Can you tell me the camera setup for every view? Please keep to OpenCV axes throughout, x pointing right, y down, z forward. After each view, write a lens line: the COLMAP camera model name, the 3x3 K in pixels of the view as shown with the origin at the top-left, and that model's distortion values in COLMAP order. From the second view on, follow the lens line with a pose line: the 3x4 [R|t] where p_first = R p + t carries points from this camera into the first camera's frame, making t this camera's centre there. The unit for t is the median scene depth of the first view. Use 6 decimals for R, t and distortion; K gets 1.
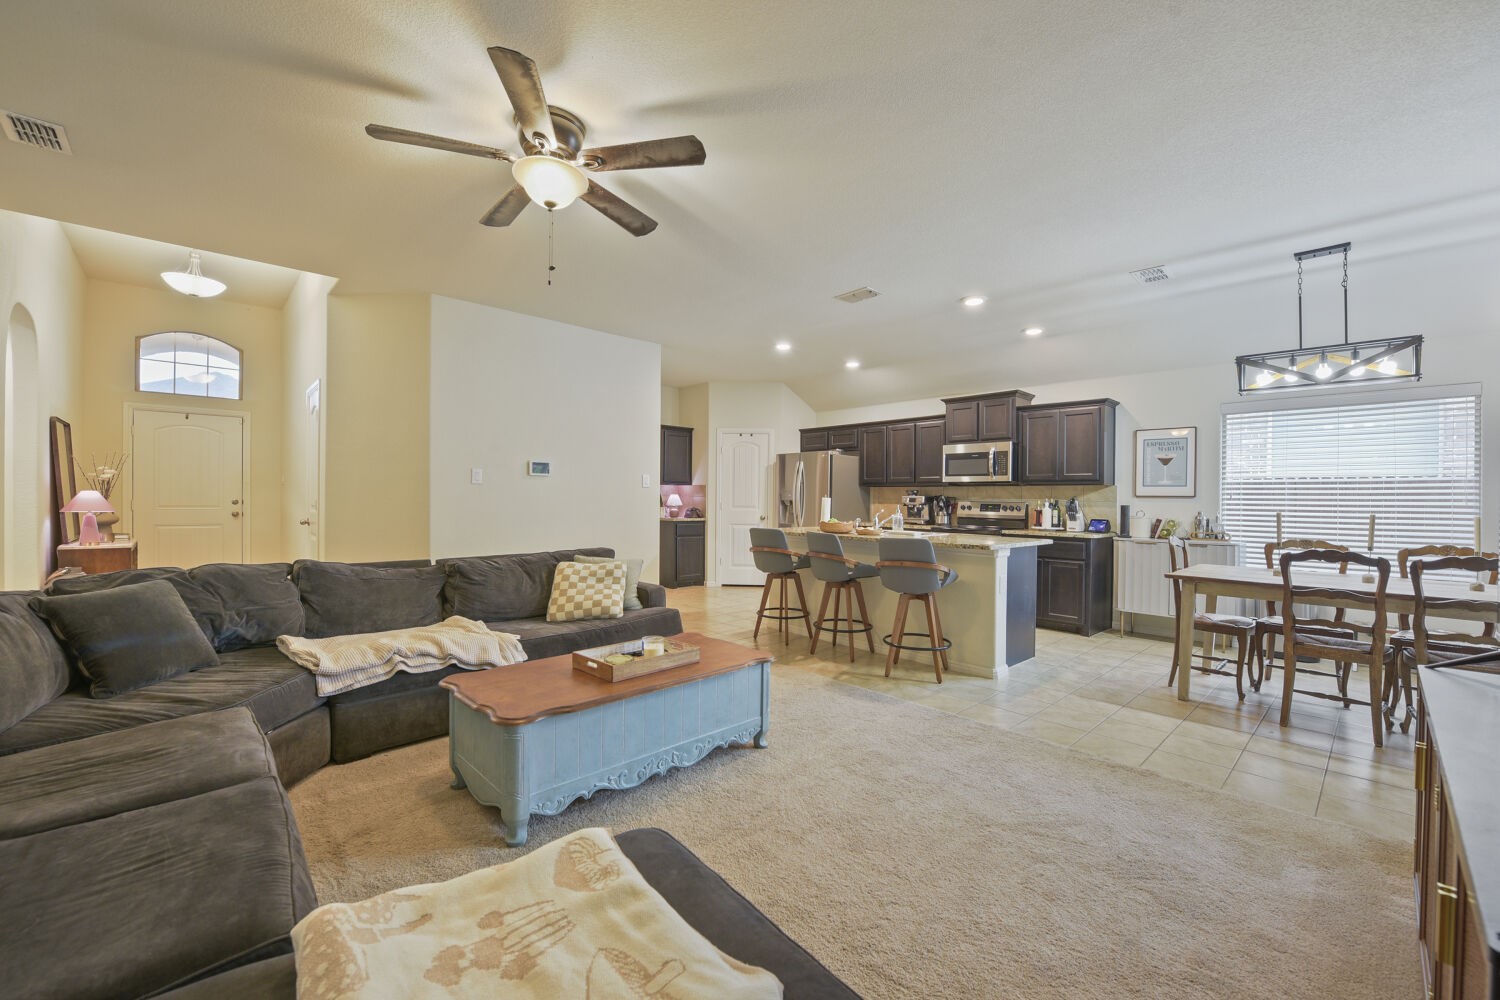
lens RADIAL K [[598.9, 0, 764.5], [0, 598.9, 499.0], [0, 0, 1]] dist [0.003146, -0.001491]
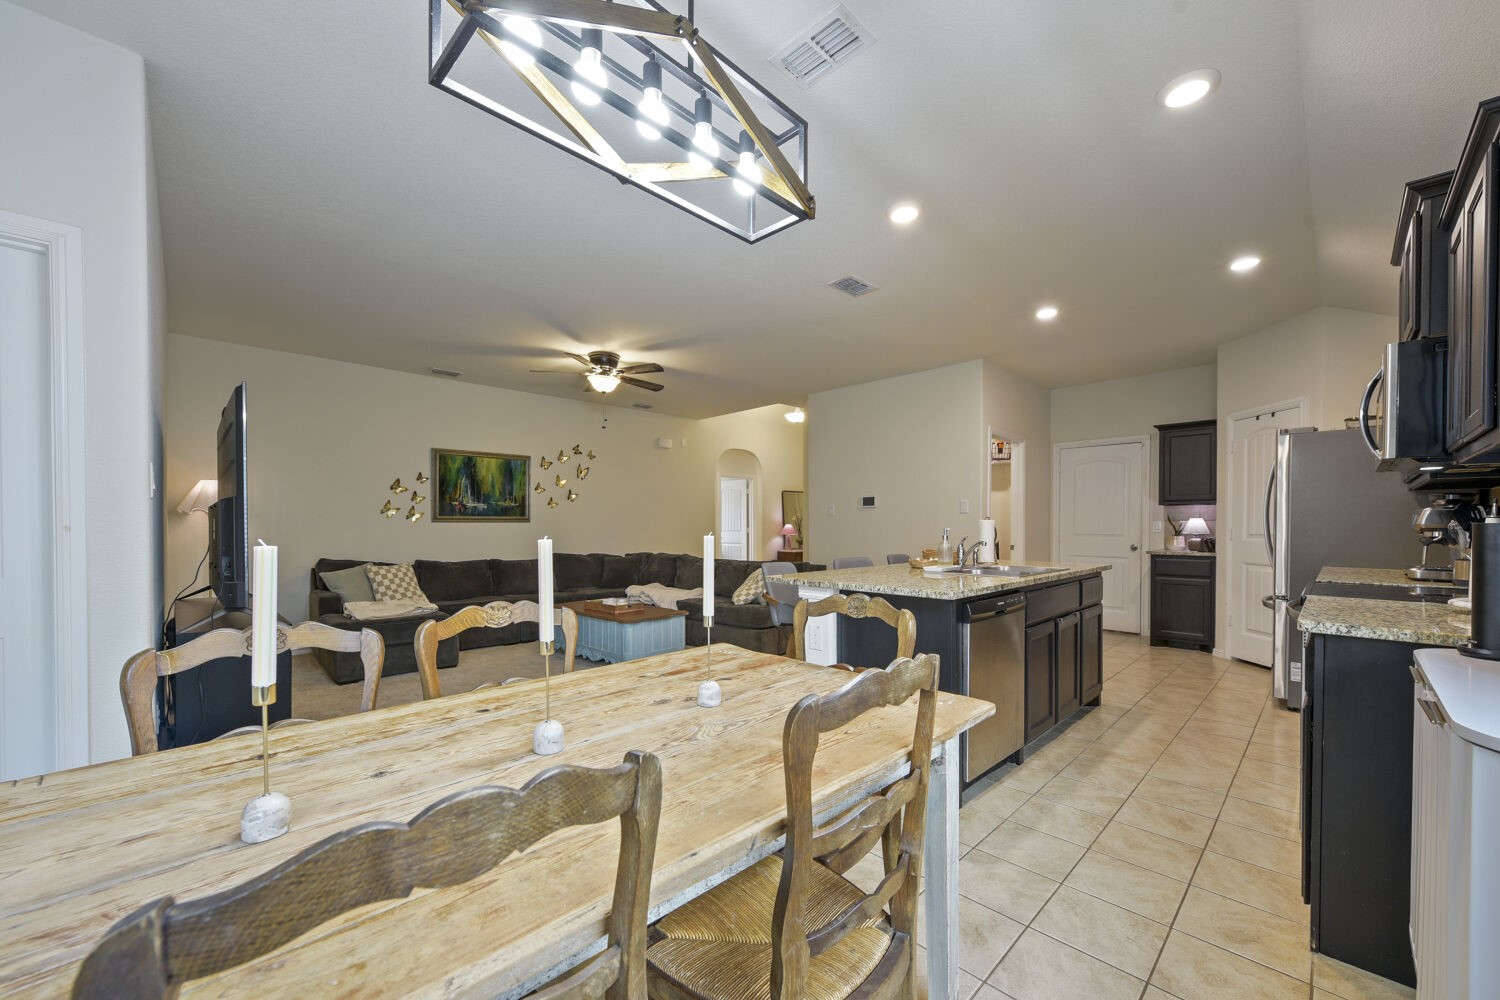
lens RADIAL K [[598.9, 0, 728.6], [0, 598.9, 530.6], [0, 0, 1]] dist [0.003146, -0.001491]
pose [[-0.005991, -0.008901, -0.999942, 0.786612], [0.002042, 0.999958, -0.008913, 0.017572], [0.999980, -0.002096, -0.005972, 0.628493]]
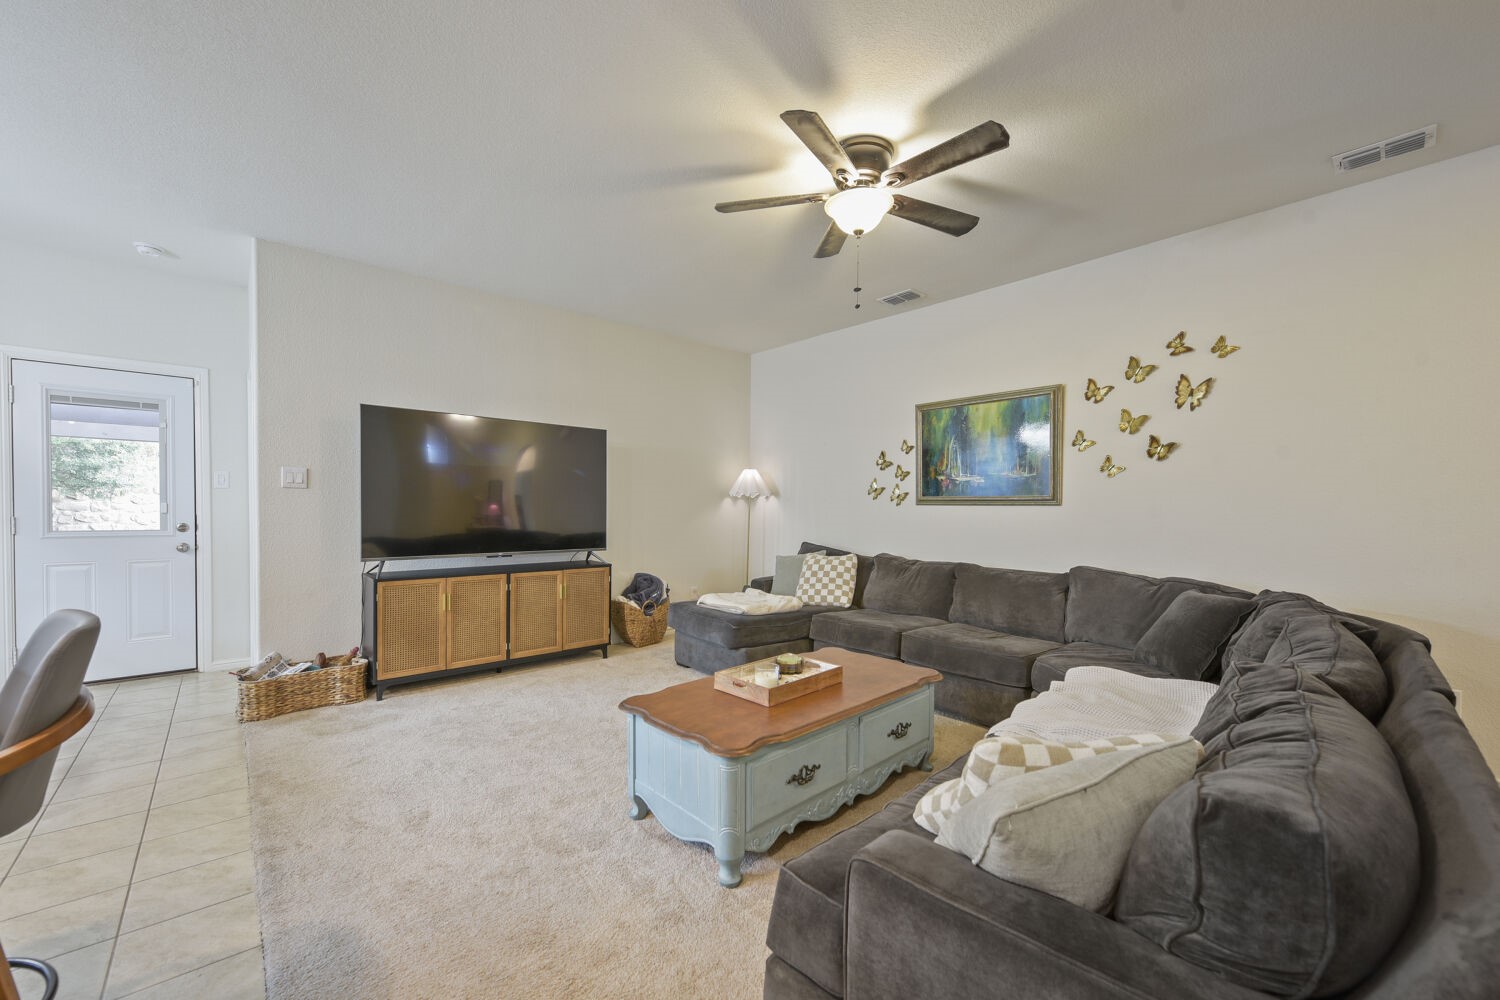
lens RADIAL K [[598.9, 0, 791.9], [0, 598.9, 522.8], [0, 0, 1]] dist [0.003146, -0.001491]
pose [[-0.999237, -0.024442, 0.030466, -0.102583], [-0.023670, 0.999396, 0.025453, -0.000504], [-0.031069, 0.024713, -0.999212, 0.882041]]
